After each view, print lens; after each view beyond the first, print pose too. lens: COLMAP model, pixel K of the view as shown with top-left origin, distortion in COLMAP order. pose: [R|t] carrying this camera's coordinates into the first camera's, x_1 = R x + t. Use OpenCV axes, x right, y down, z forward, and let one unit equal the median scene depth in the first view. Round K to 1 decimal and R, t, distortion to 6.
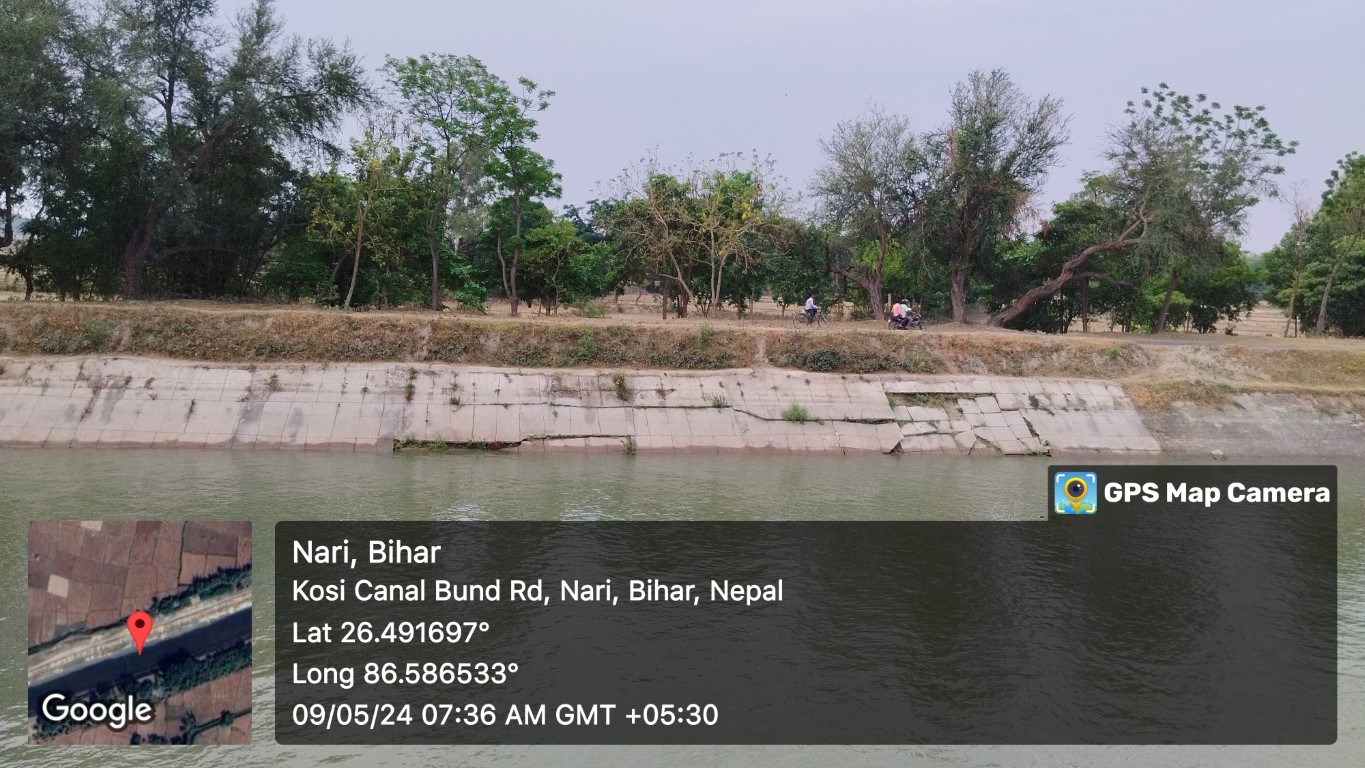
lens RADIAL K [[1109.2, 0, 682.5], [0, 1109.2, 384.0], [0, 0, 1]] dist [0.068003, -0.151636]
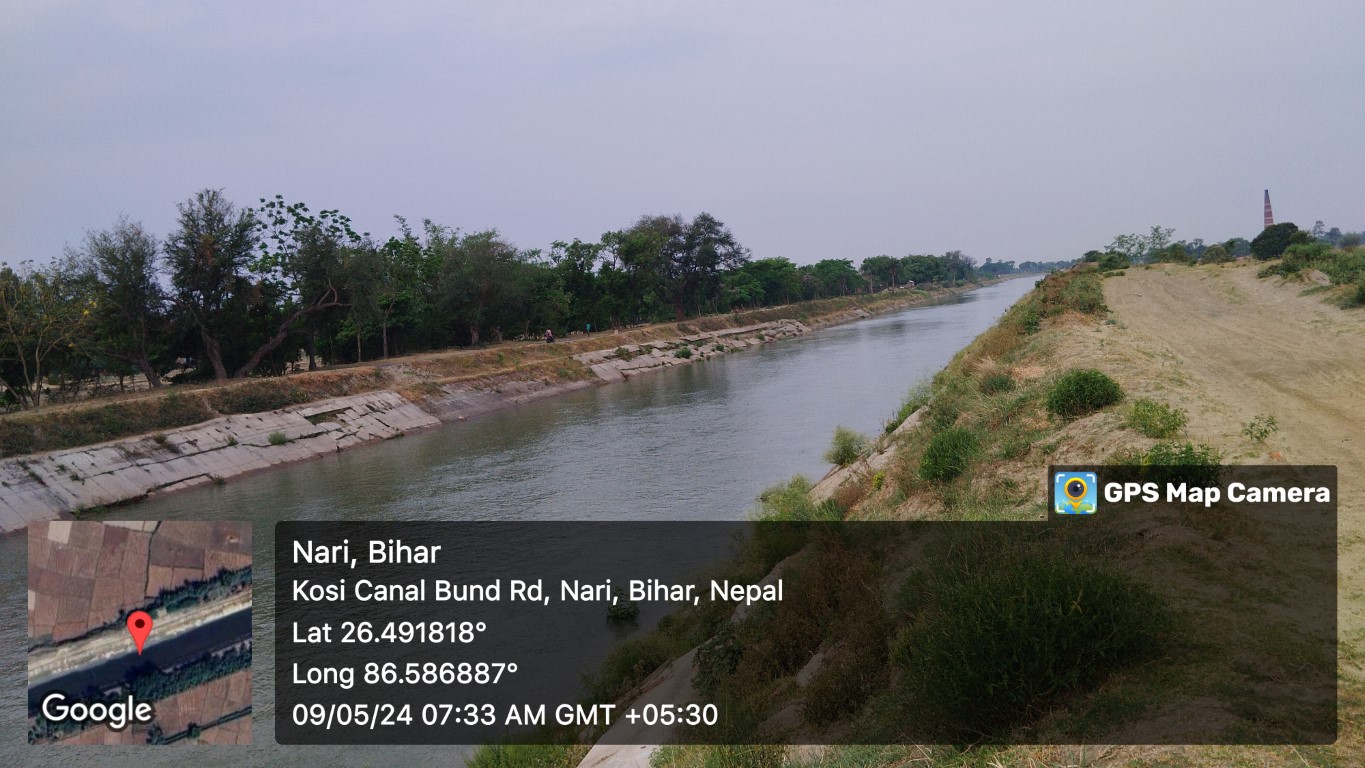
lens RADIAL K [[1112.0, 0, 696.7], [0, 1112.0, 382.6], [0, 0, 1]] dist [0.064167, -0.157807]
pose [[0.474569, -0.149748, 0.867387, -0.850446], [0.206202, 0.976915, 0.055840, -0.012337], [-0.855725, 0.152357, 0.494492, -0.168468]]
